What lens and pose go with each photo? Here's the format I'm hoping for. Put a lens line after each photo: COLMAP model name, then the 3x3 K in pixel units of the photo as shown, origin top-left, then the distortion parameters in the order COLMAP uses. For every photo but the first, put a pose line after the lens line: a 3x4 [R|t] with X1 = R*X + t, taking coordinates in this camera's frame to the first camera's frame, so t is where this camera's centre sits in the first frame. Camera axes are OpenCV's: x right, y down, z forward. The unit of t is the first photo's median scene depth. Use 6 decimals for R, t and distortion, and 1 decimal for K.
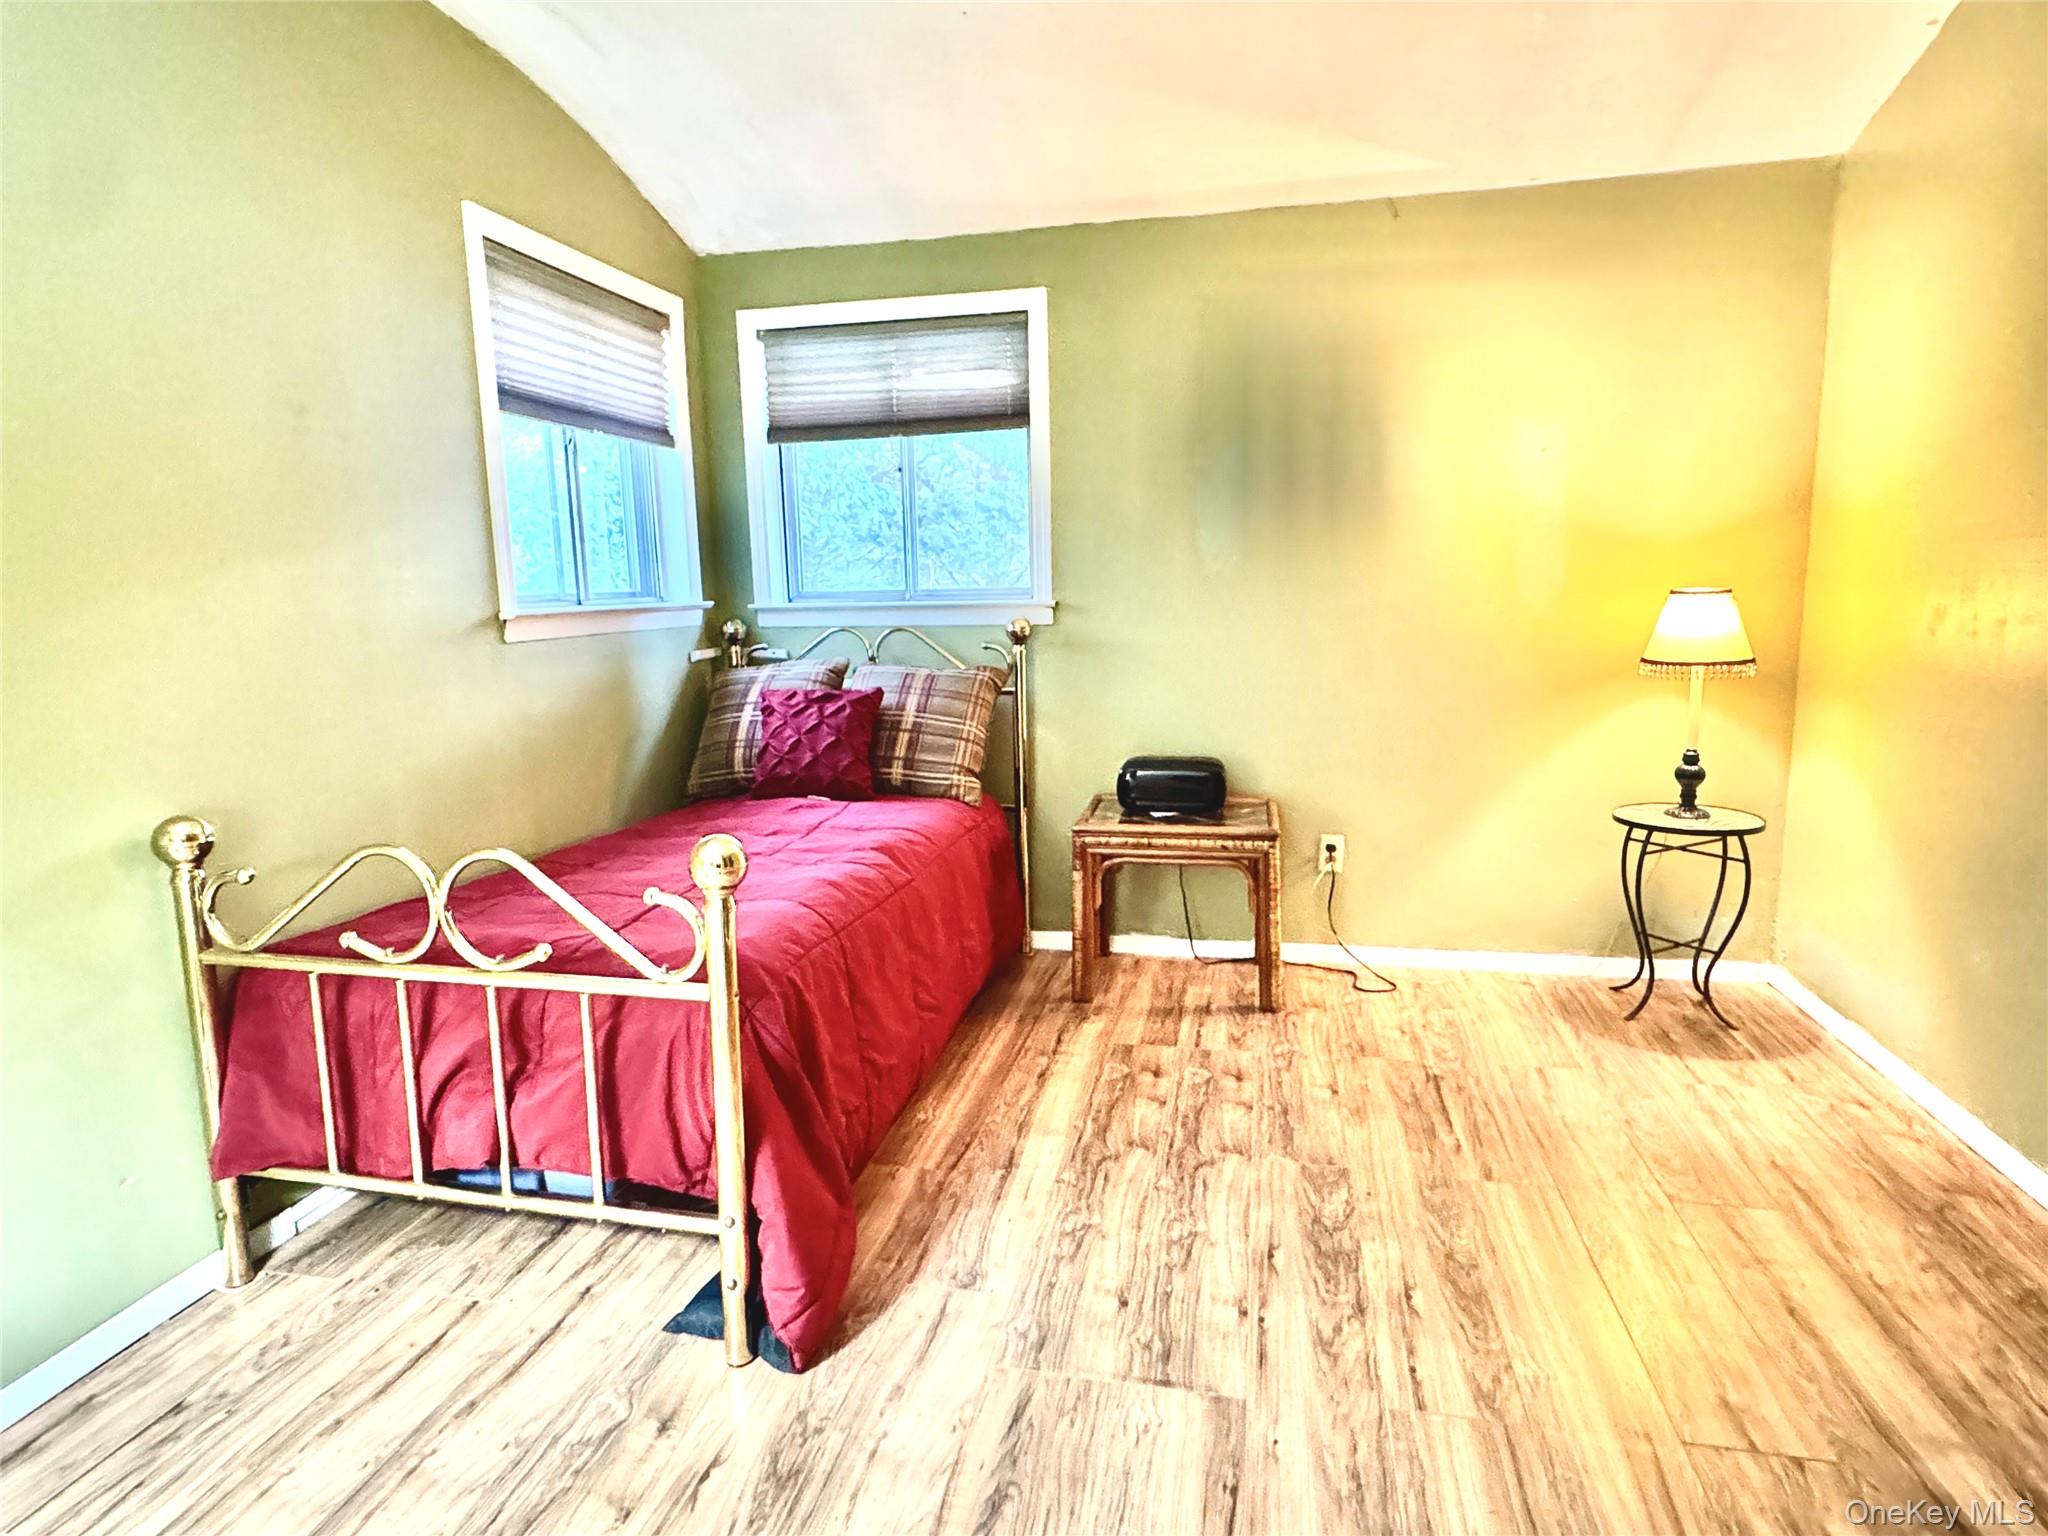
lens RADIAL K [[1154.2, 0, 1014.7], [0, 1154.2, 771.6], [0, 0, 1]] dist [-0.004082, -0.002016]
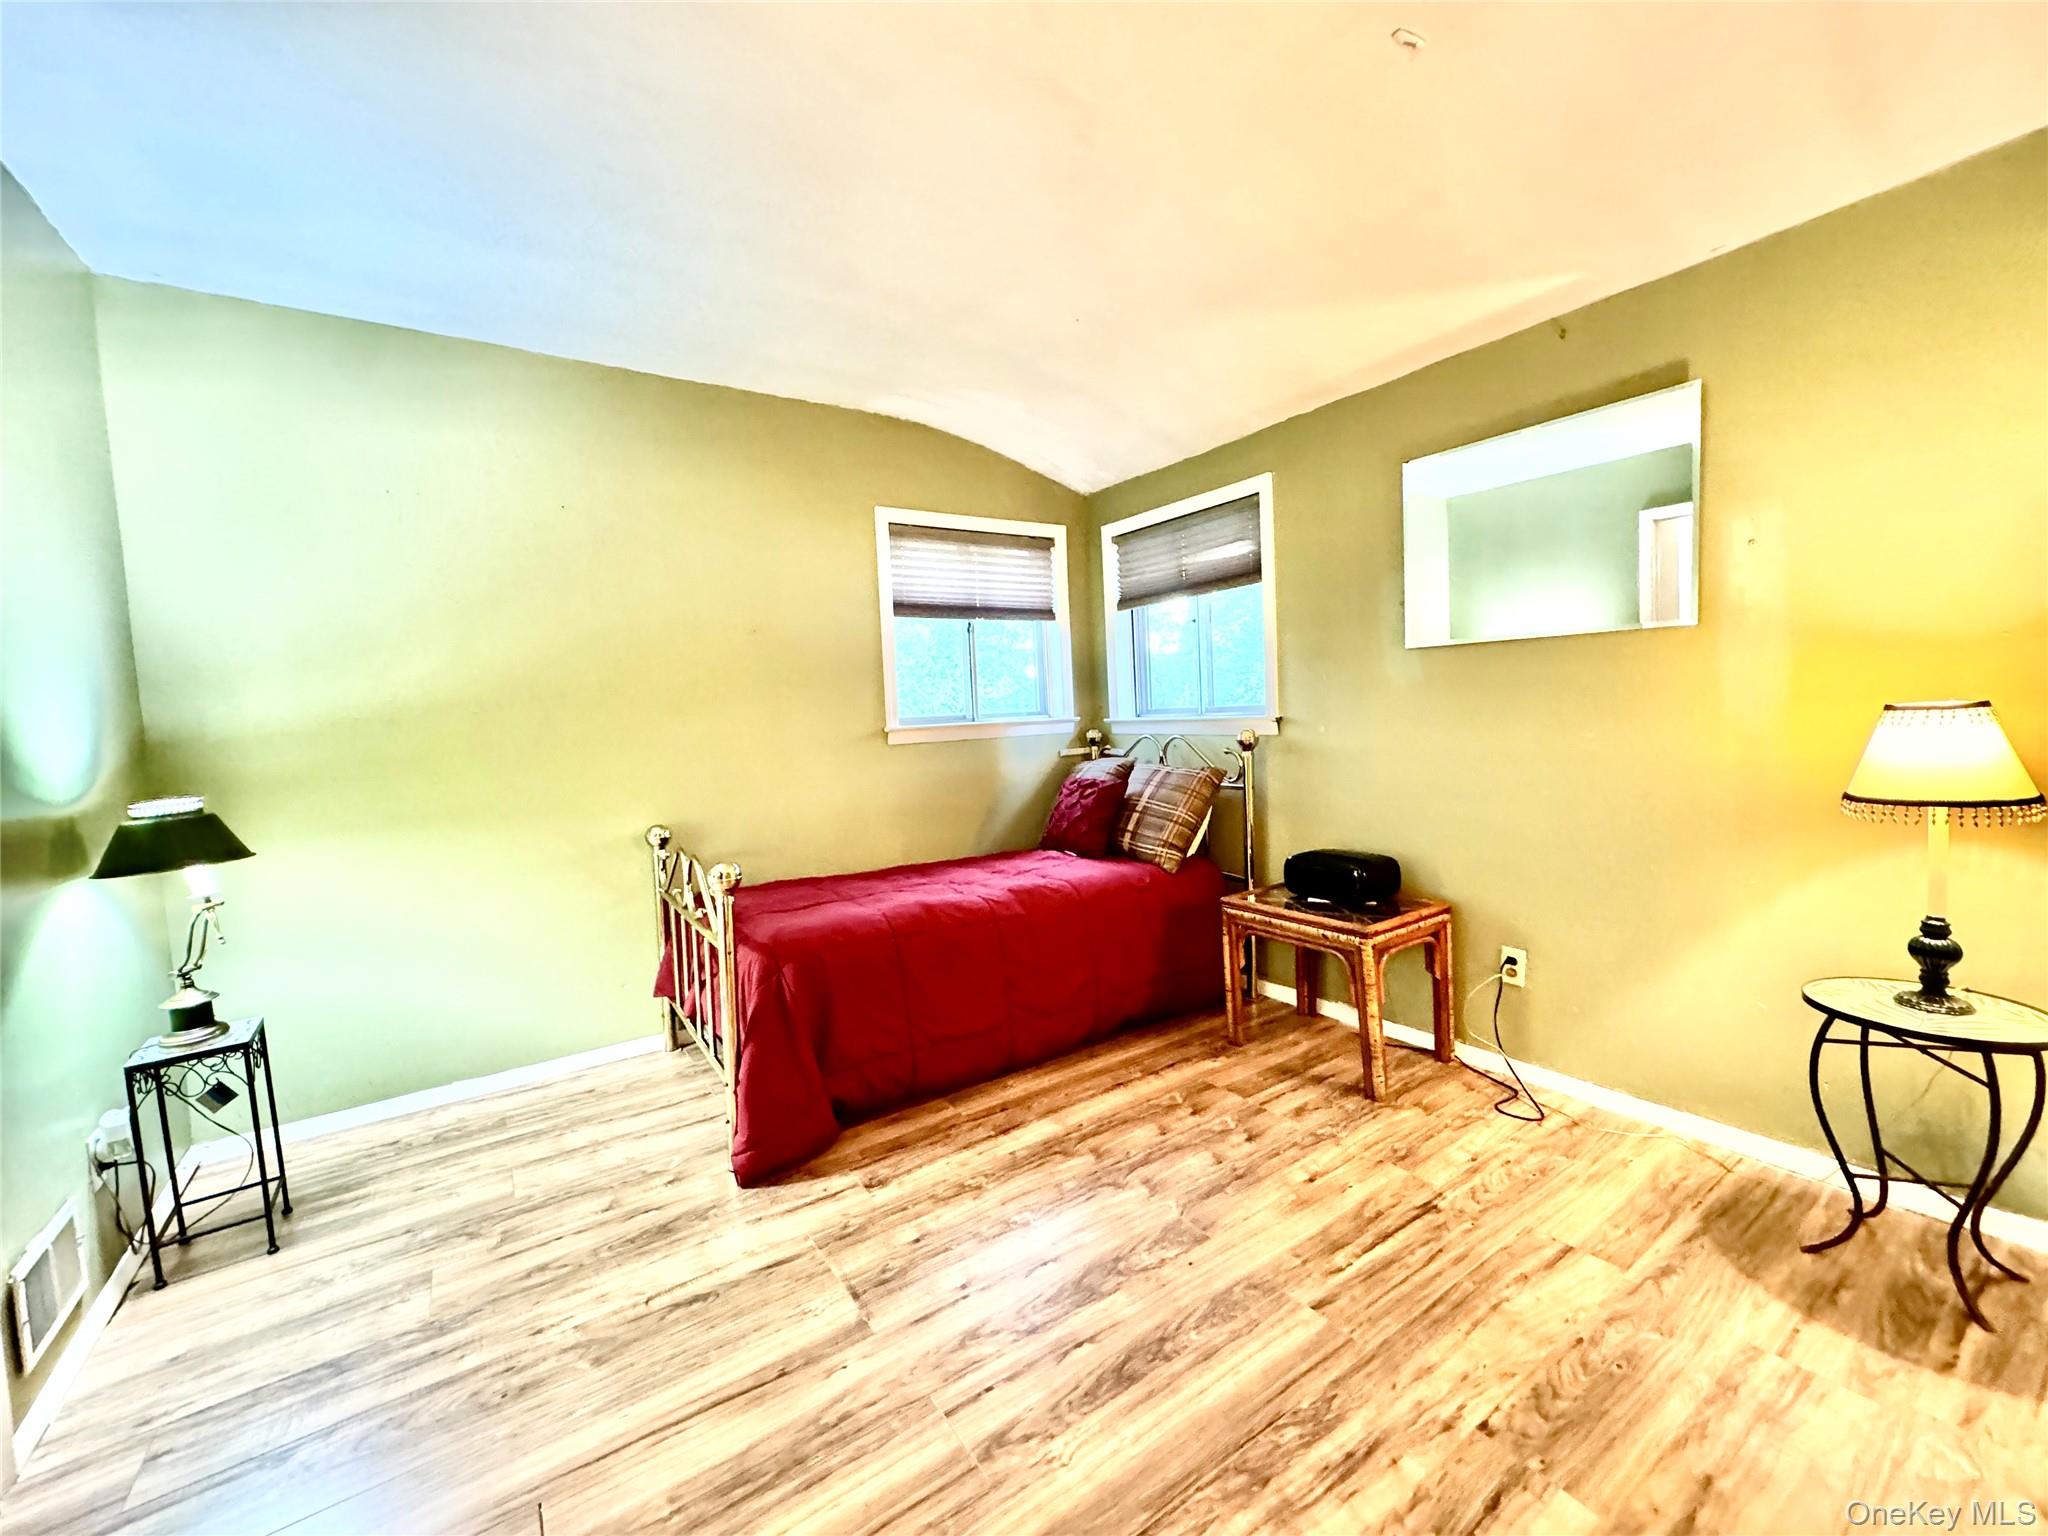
lens RADIAL K [[819.9, 0, 1023.5], [0, 819.9, 764.0], [0, 0, 1]] dist [-0.004305, 0.000537]
pose [[0.723088, 0.036499, -0.689791, 0.518083], [-0.085159, 0.995696, -0.036584, -0.047968], [0.685487, 0.085195, 0.723083, 0.208033]]
